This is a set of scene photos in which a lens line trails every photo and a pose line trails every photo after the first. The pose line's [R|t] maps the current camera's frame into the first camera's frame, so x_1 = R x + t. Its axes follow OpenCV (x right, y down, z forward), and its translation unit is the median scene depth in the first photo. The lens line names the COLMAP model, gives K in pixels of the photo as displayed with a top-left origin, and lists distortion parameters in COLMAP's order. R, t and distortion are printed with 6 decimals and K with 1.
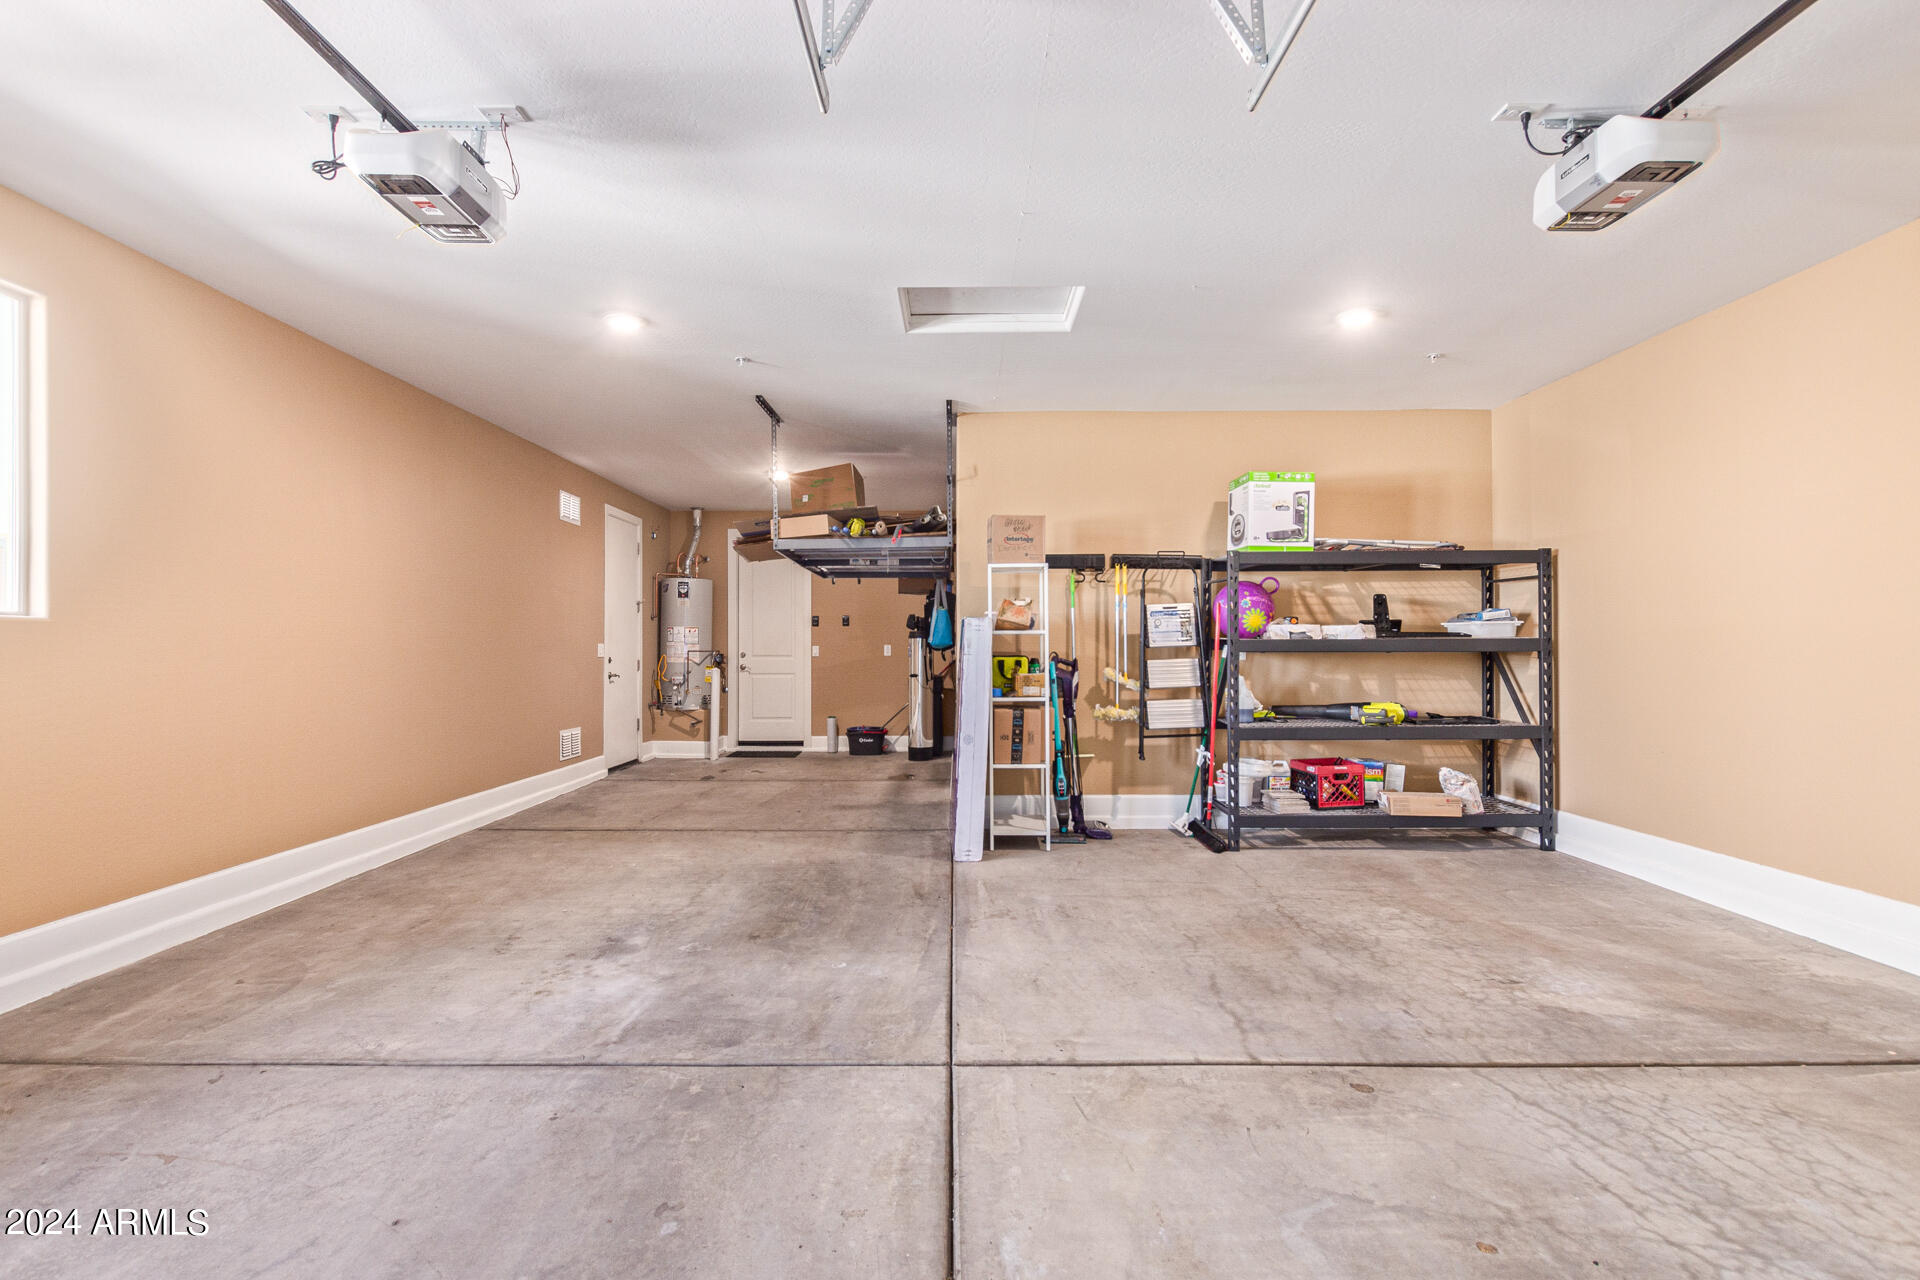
lens RADIAL K [[893.8, 0, 960.0], [0, 893.8, 640.0], [0, 0, 1]] dist [-0.000131, -0.000032]
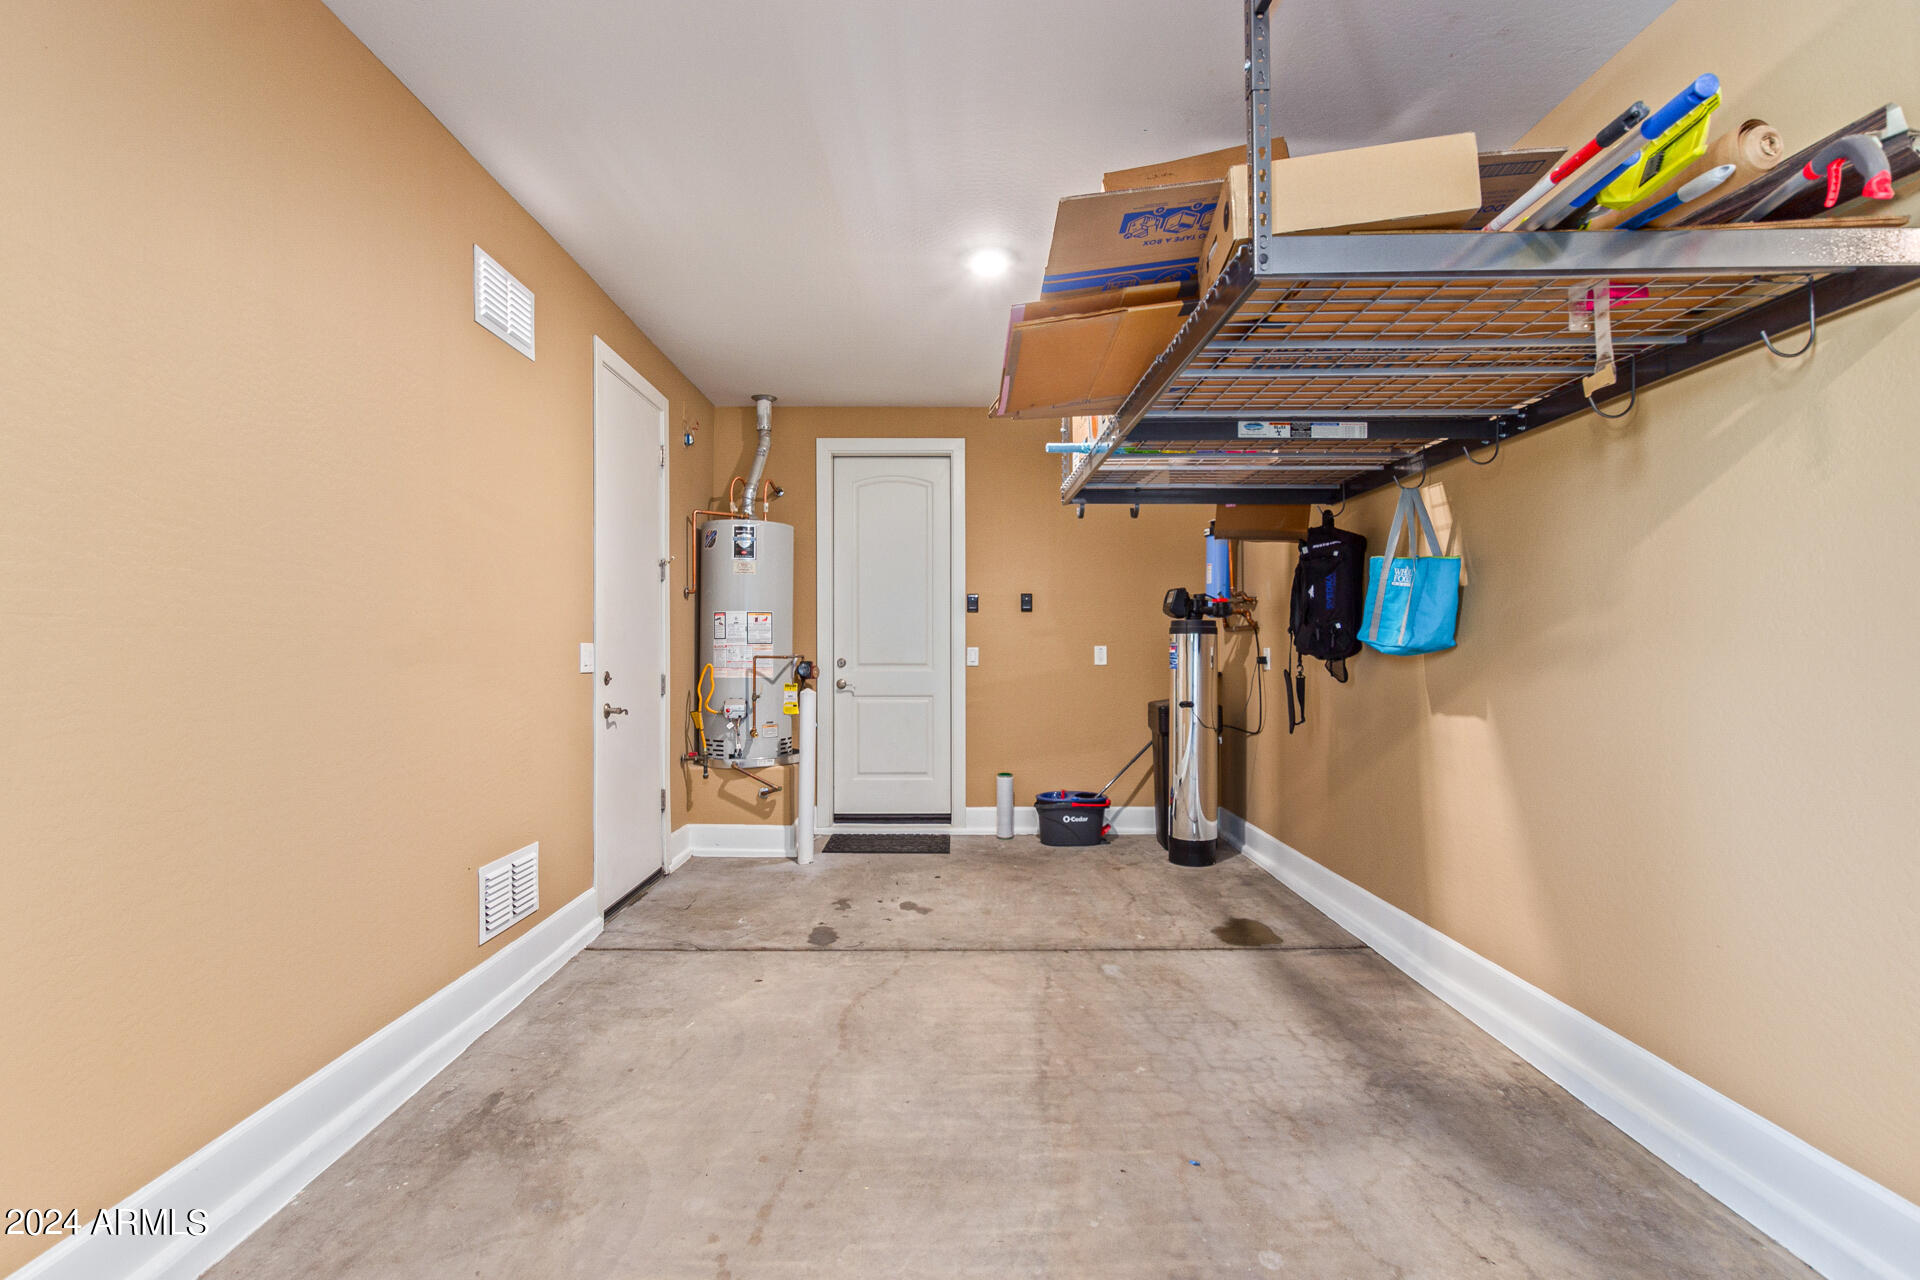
lens RADIAL K [[882.9, 0, 960.0], [0, 882.9, 640.0], [0, 0, 1]] dist [0.000964, -0.000073]
pose [[0.999976, 0.000047, 0.006868, -0.183945], [-0.000074, 0.999993, 0.003855, 0.000412], [-0.006868, -0.003855, 0.999969, 0.470351]]
